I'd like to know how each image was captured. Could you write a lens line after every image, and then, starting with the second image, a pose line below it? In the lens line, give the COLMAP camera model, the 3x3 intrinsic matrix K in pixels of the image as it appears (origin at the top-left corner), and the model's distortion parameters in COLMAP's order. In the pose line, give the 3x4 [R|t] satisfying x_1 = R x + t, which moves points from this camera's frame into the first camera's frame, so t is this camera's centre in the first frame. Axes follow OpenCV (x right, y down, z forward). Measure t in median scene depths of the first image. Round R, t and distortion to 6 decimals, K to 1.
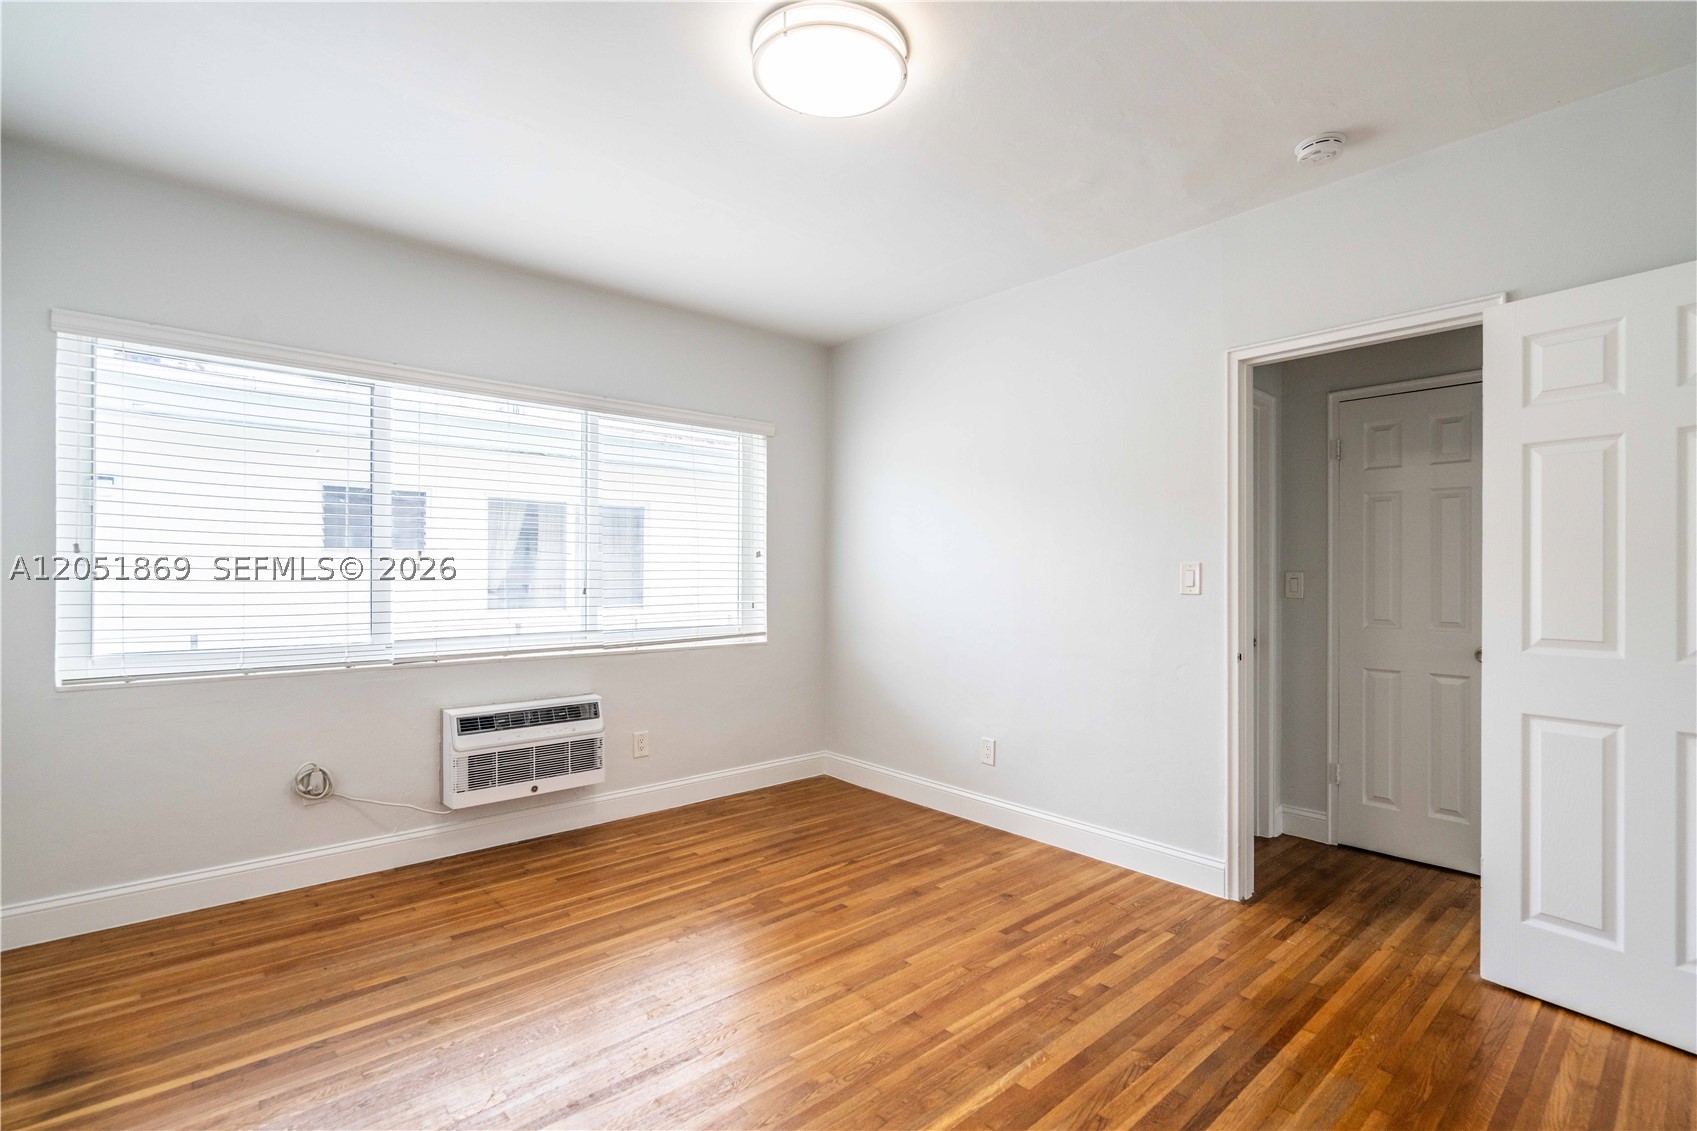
lens RADIAL K [[797.1, 0, 848.5], [0, 797.1, 565.5], [0, 0, 1]] dist [-0.002965, -0.000264]
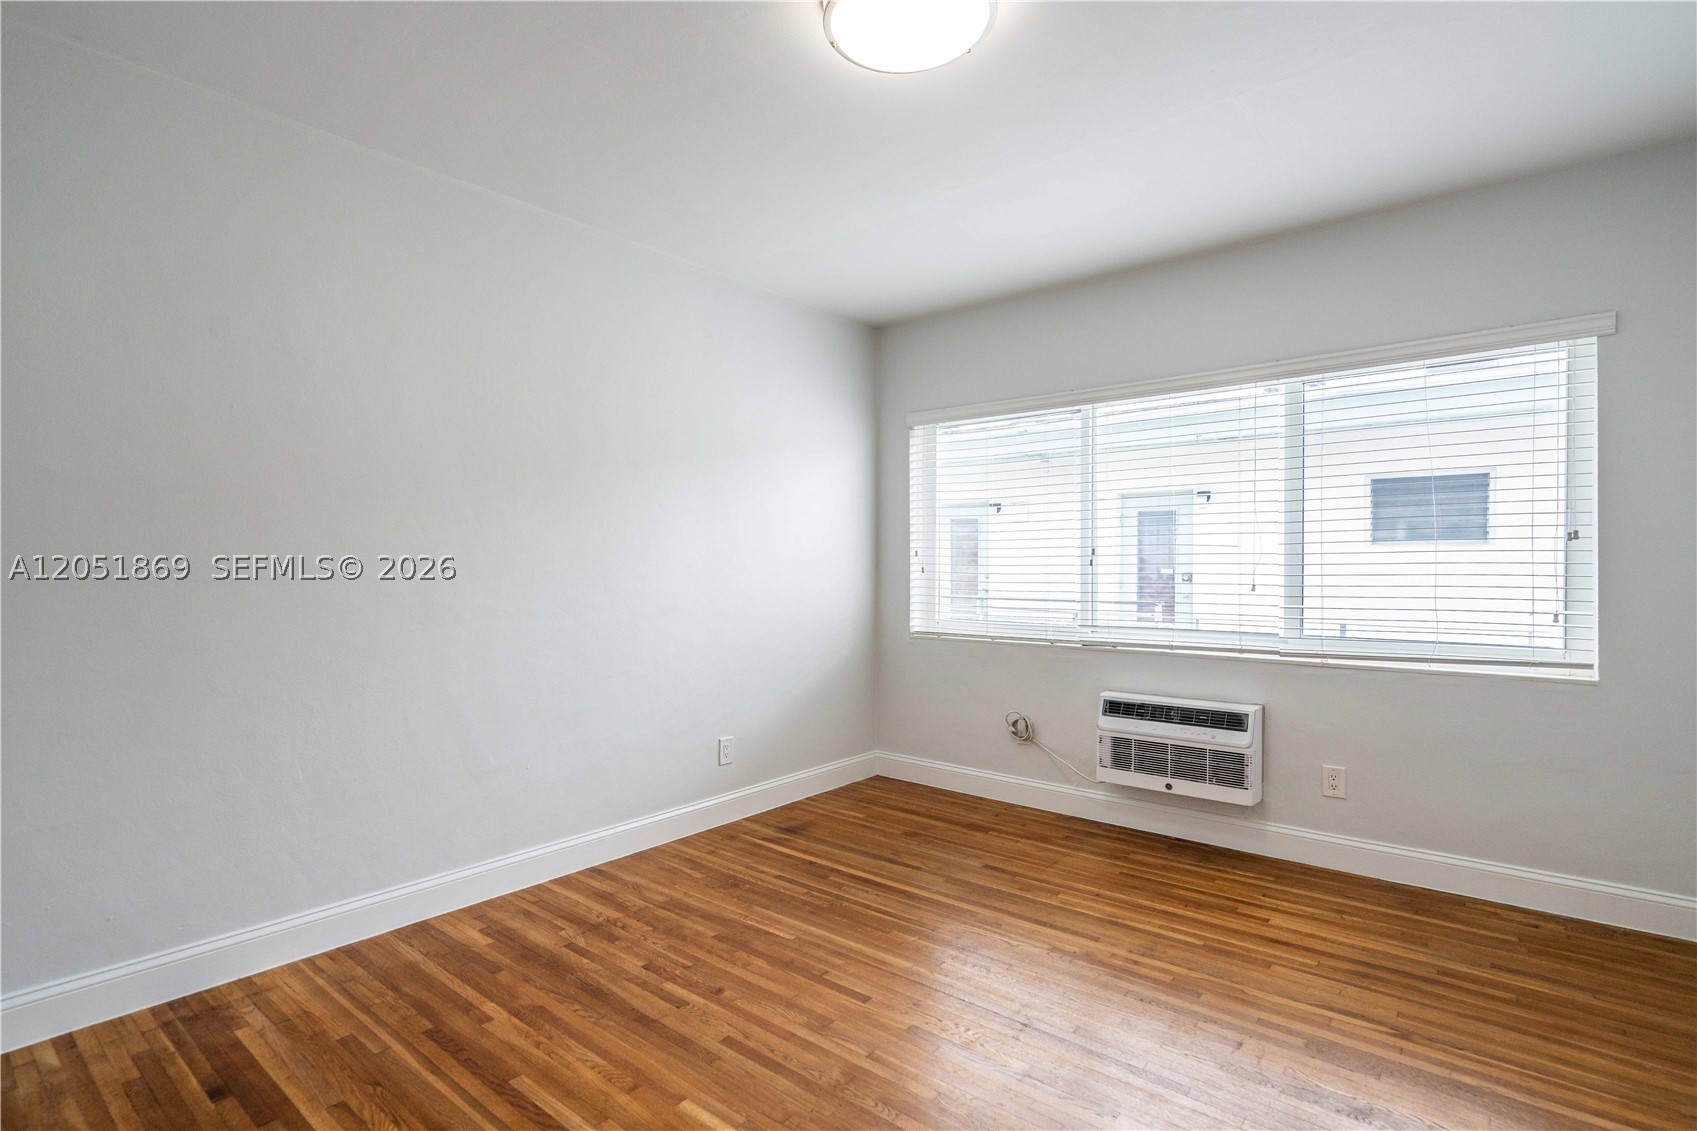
lens RADIAL K [[774.2, 0, 834.0], [0, 774.2, 570.9], [0, 0, 1]] dist [-0.003720, -0.000371]
pose [[0.164655, 0.002102, -0.986349, 0.533157], [0.011781, 0.999922, 0.004098, 0.005650], [0.986281, -0.012295, 0.164617, 0.485968]]
